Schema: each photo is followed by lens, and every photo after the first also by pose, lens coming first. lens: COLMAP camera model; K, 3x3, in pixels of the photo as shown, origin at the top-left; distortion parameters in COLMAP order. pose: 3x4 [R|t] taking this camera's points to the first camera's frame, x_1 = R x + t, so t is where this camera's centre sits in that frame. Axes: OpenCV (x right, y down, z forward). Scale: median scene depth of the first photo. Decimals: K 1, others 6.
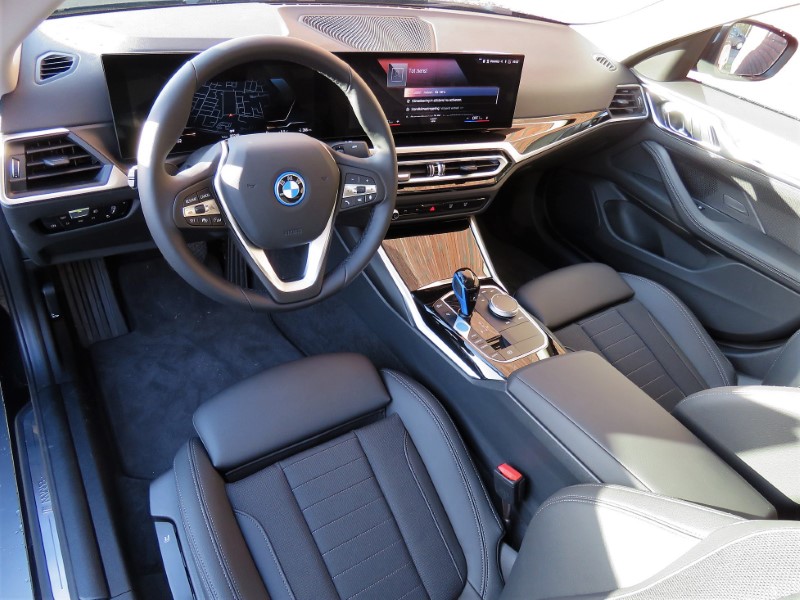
lens RADIAL K [[627.0, 0, 398.0], [0, 627.0, 296.3], [0, 0, 1]] dist [0.000113, 0.000630]
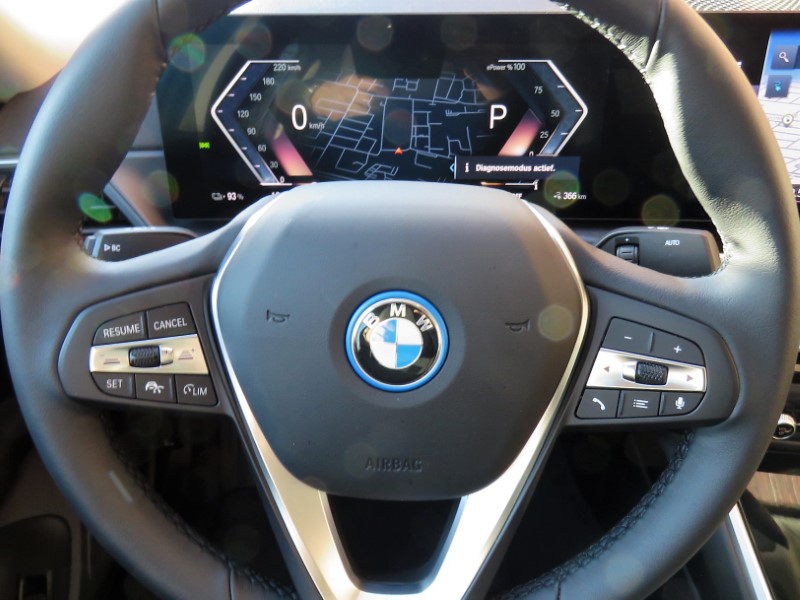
lens RADIAL K [[627.0, 0, 398.0], [0, 627.0, 296.3], [0, 0, 1]] dist [0.000113, 0.000630]
pose [[0.815706, 0.143834, -0.560300, 0.008325], [-0.224095, 0.971533, -0.076845, -0.150986], [0.533297, 0.188244, 0.824717, 0.647648]]
